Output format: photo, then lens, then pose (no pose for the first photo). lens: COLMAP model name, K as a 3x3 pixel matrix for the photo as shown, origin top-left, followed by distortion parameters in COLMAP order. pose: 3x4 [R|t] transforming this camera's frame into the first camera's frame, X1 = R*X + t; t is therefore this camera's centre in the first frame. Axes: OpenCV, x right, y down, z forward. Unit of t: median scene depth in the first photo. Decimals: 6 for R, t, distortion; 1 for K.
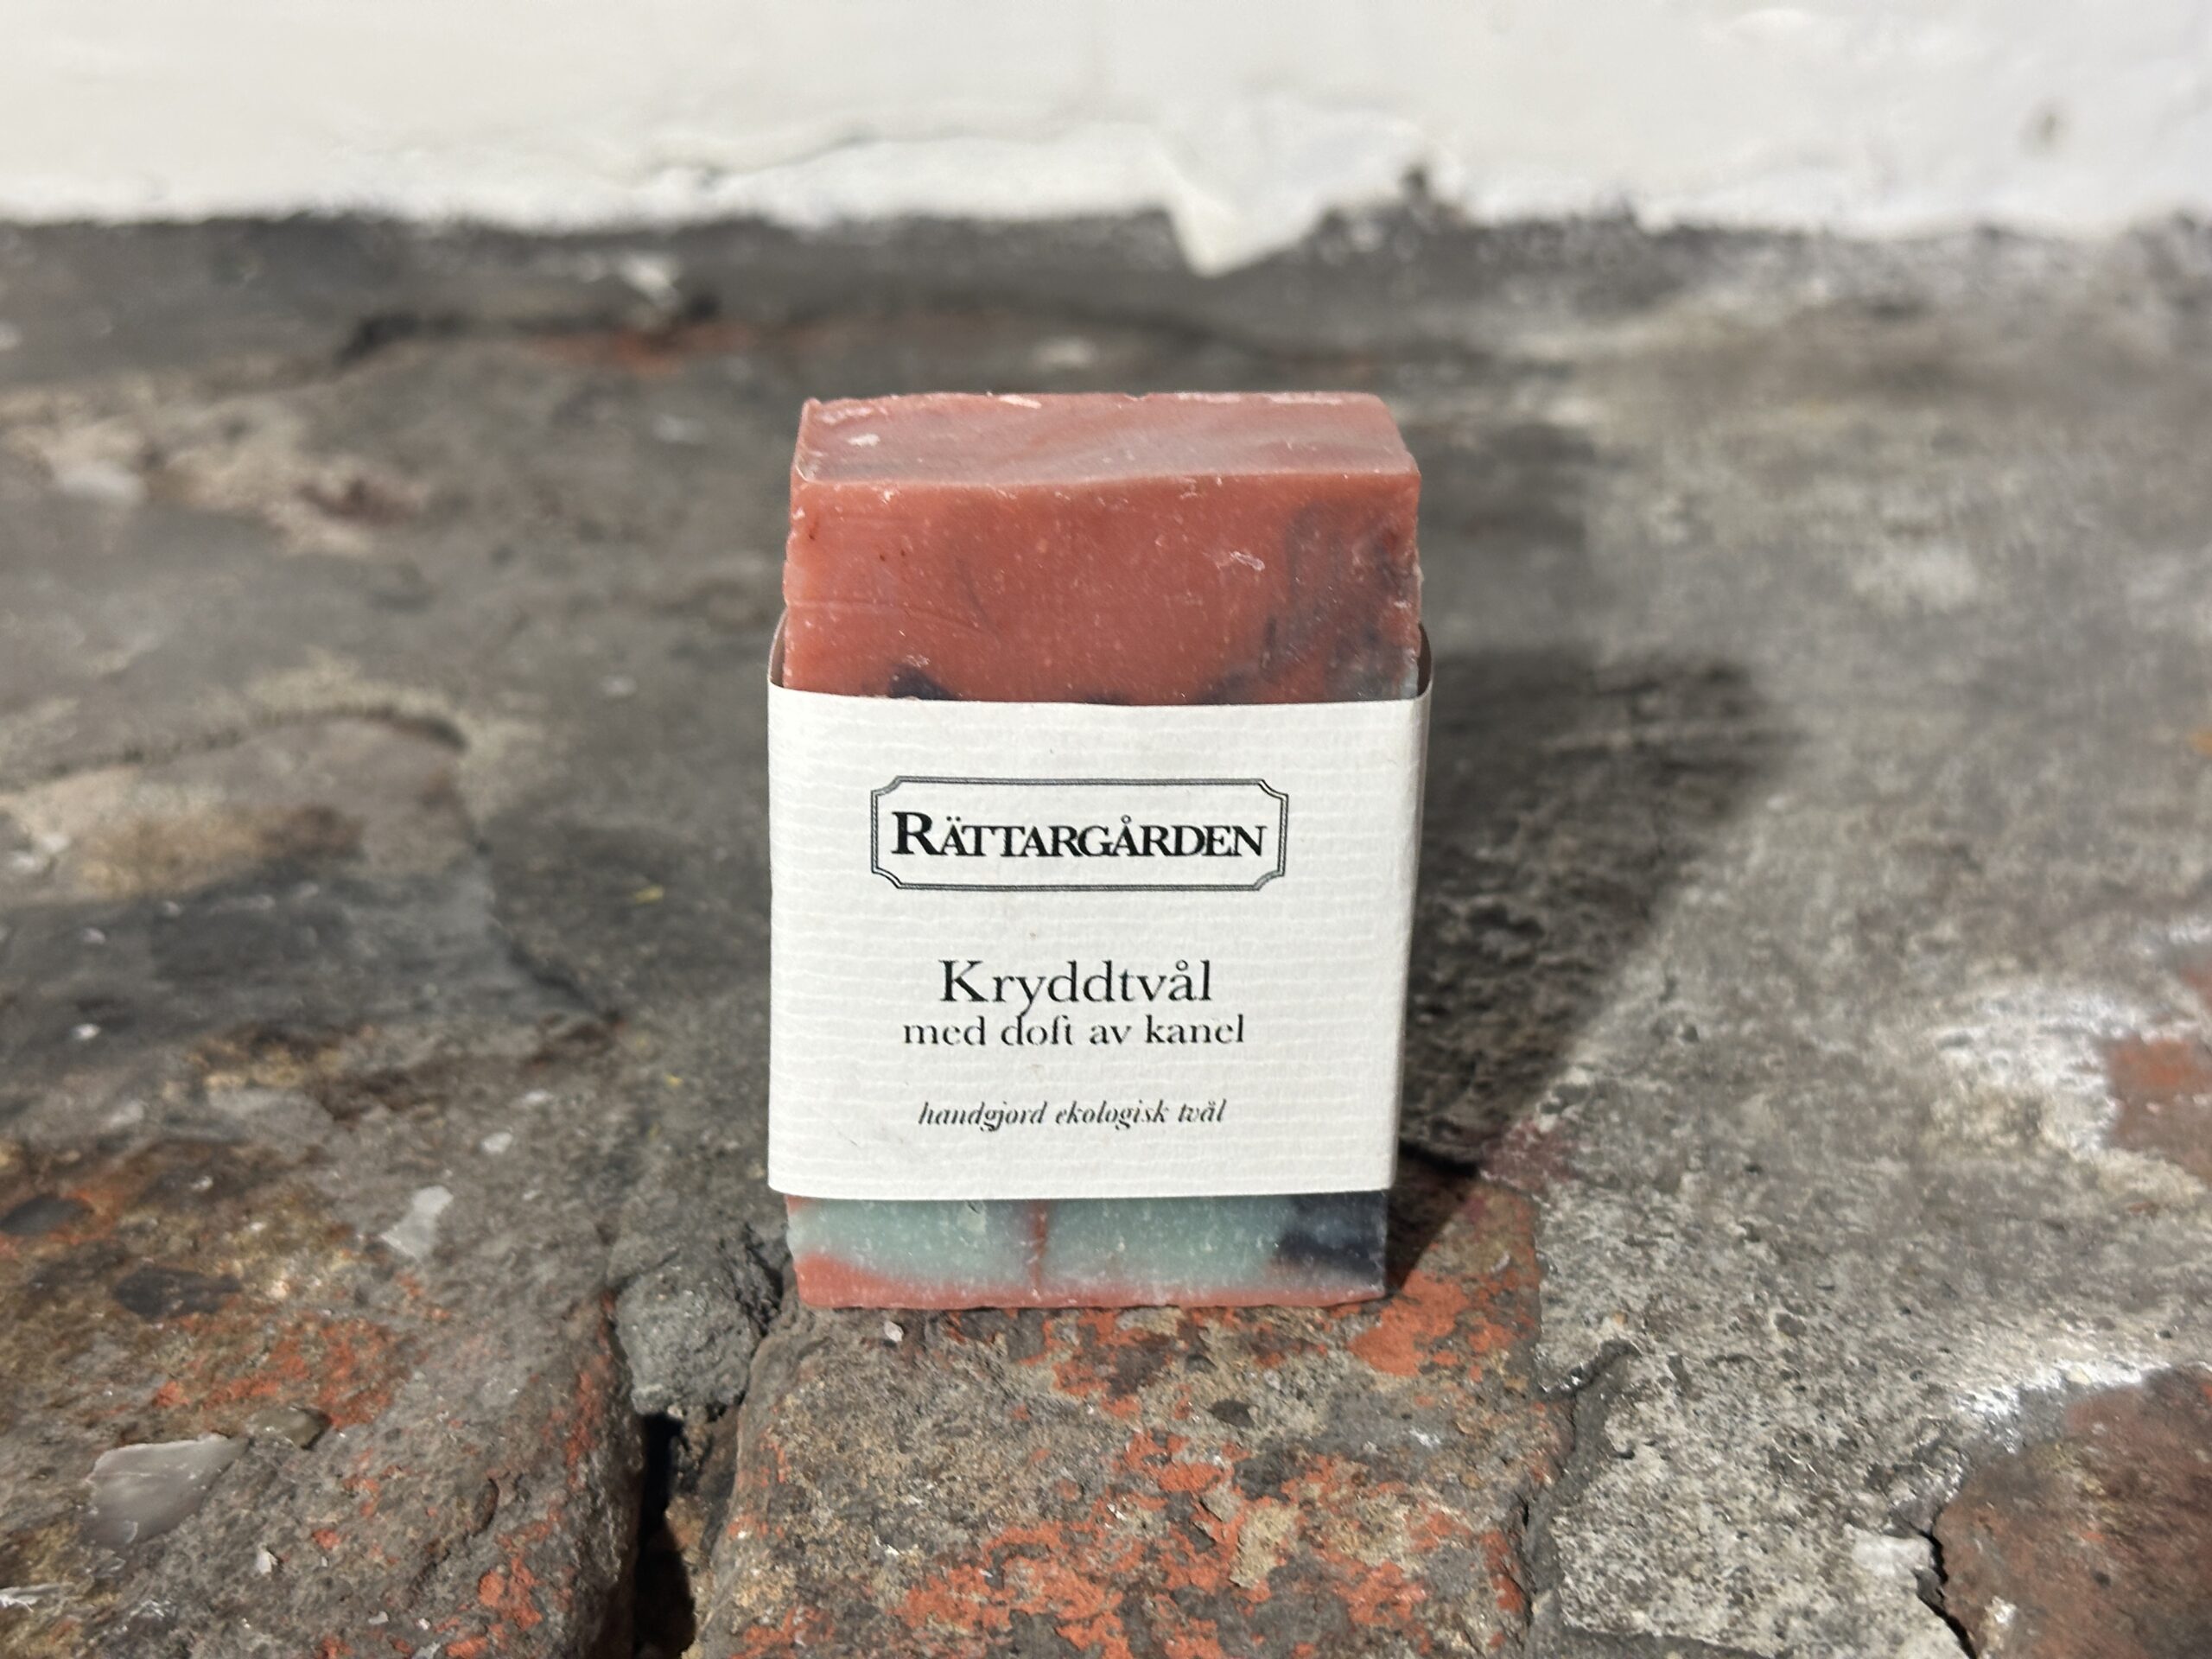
lens RADIAL K [[3275.9, 0, 1124.5], [0, 3275.9, 820.5], [0, 0, 1]] dist [0.237694, -0.734977]
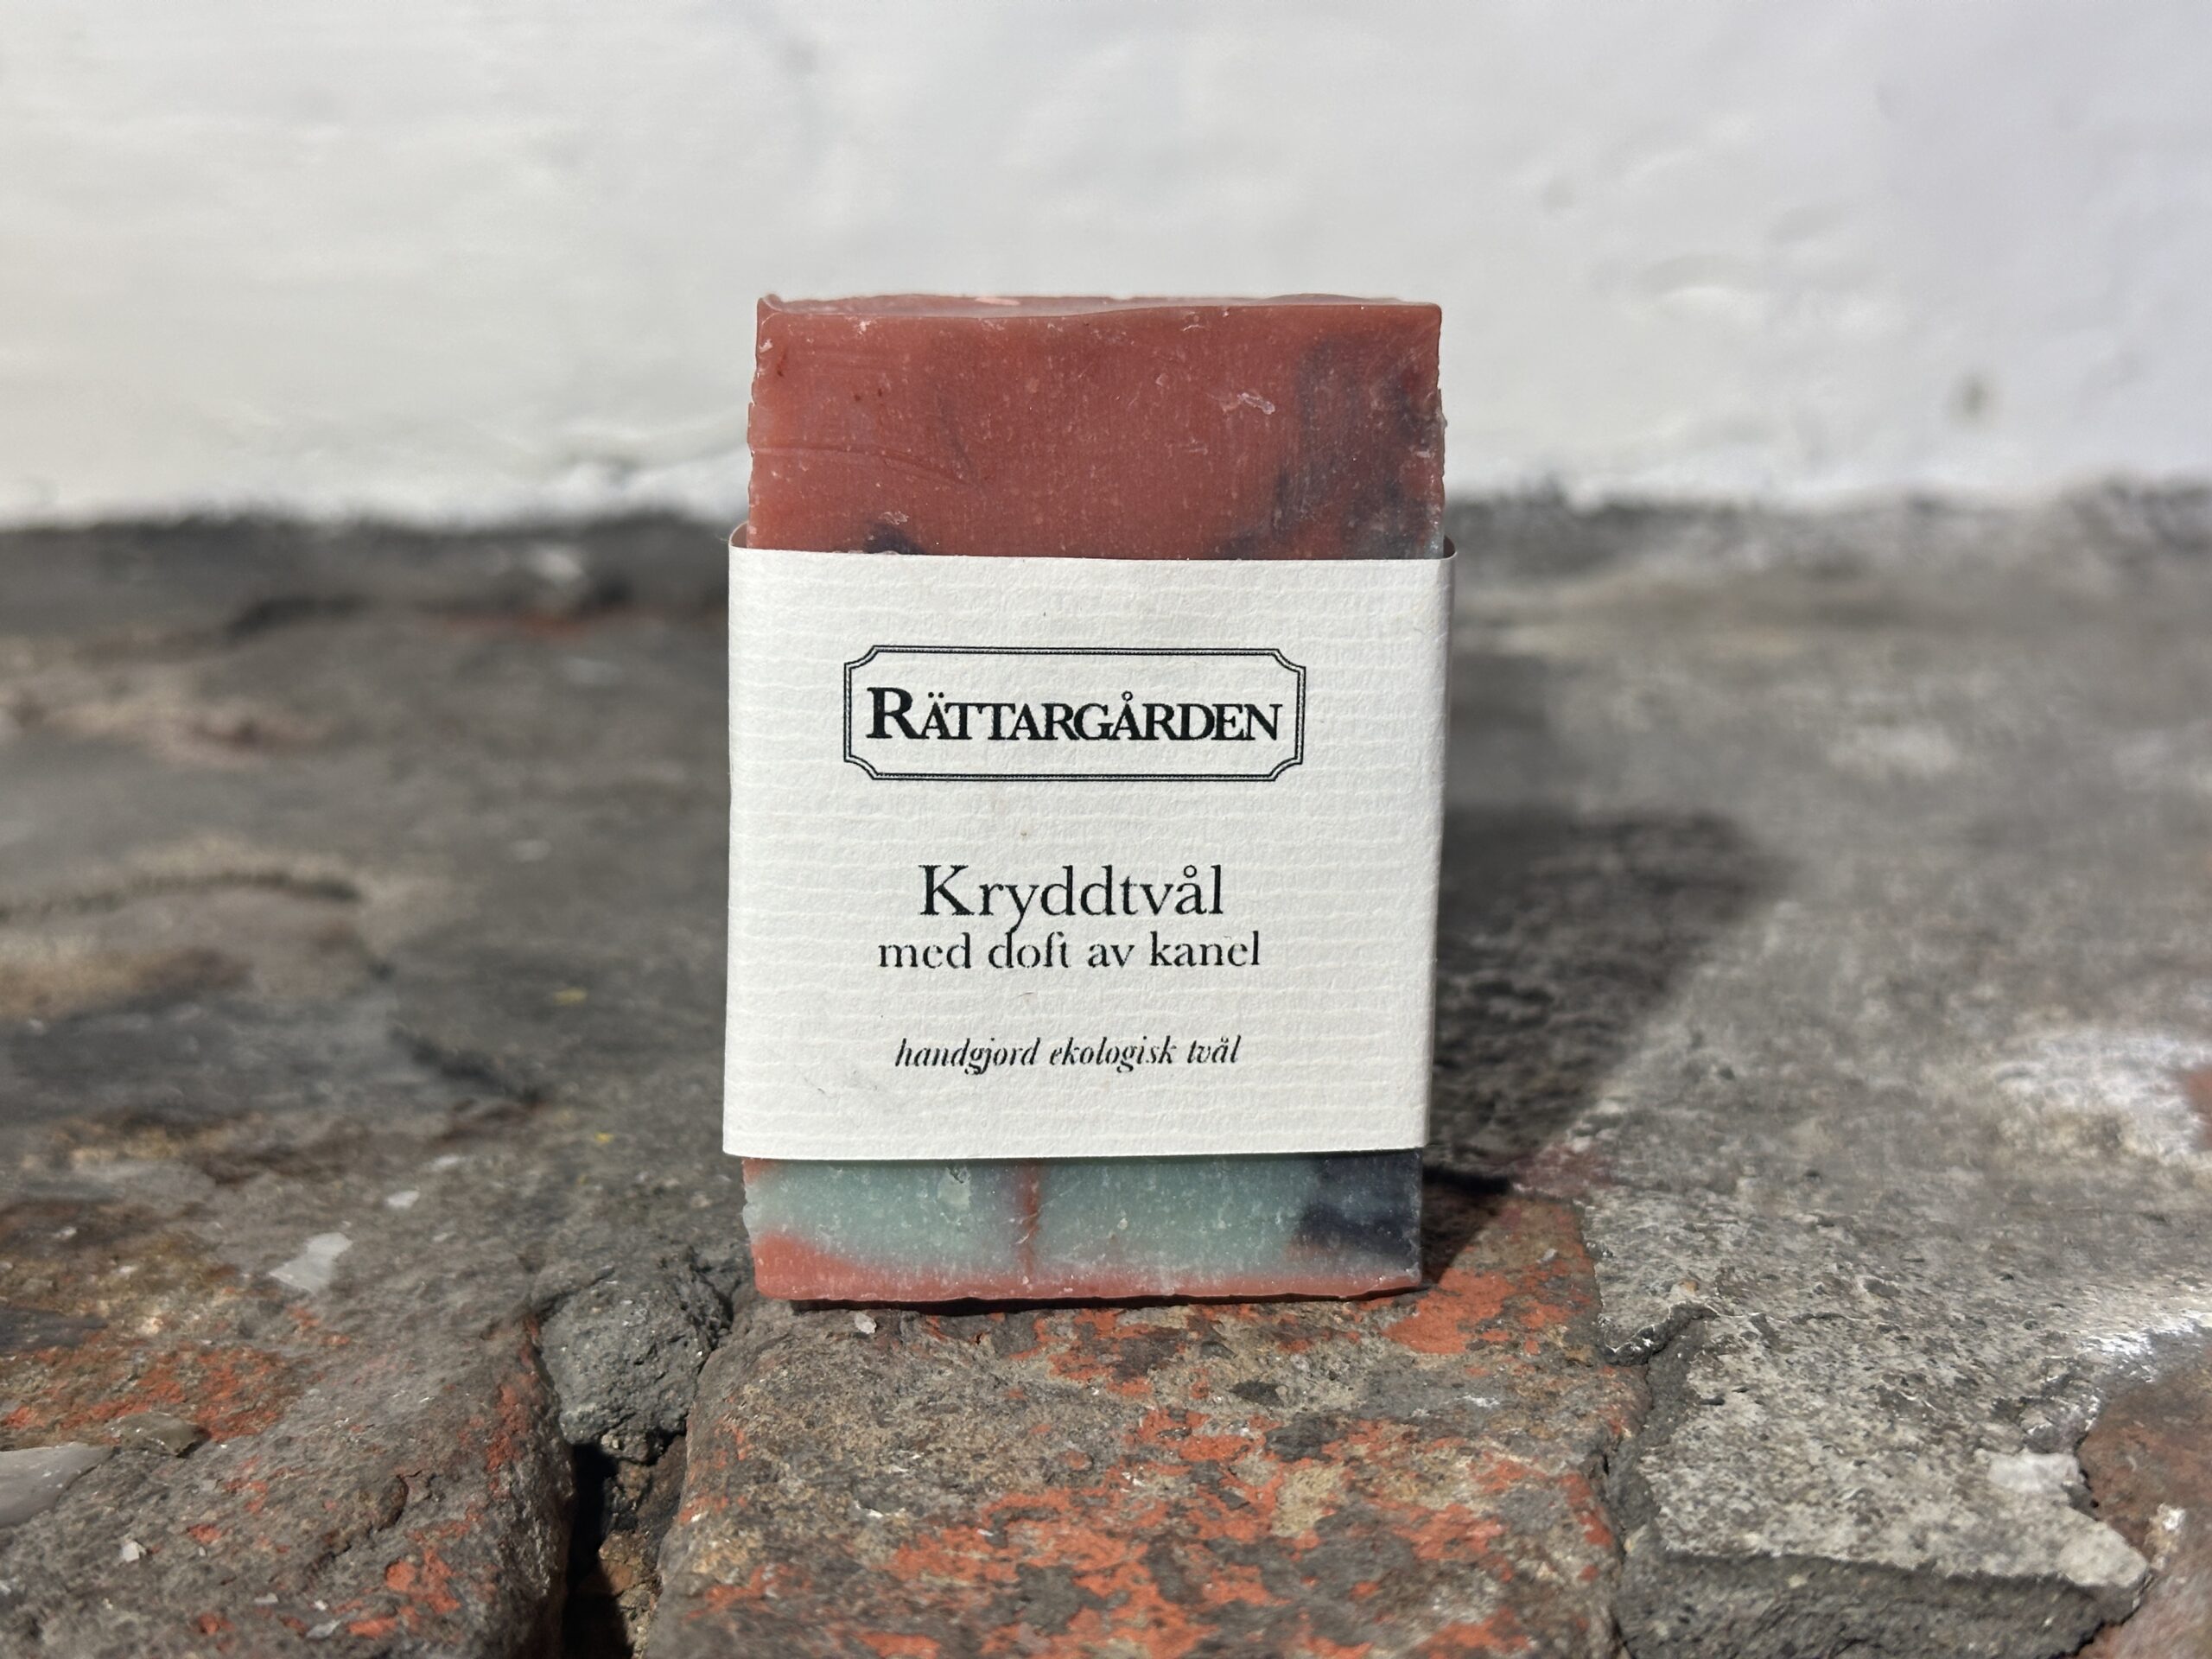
lens RADIAL K [[3284.9, 0, 1131.9], [0, 3284.9, 826.5], [0, 0, 1]] dist [0.241705, -0.745043]
pose [[0.998985, -0.013114, 0.043101, -0.036806], [0.021201, 0.980988, -0.192905, 0.203905], [-0.039752, 0.193623, 0.980270, 0.116376]]
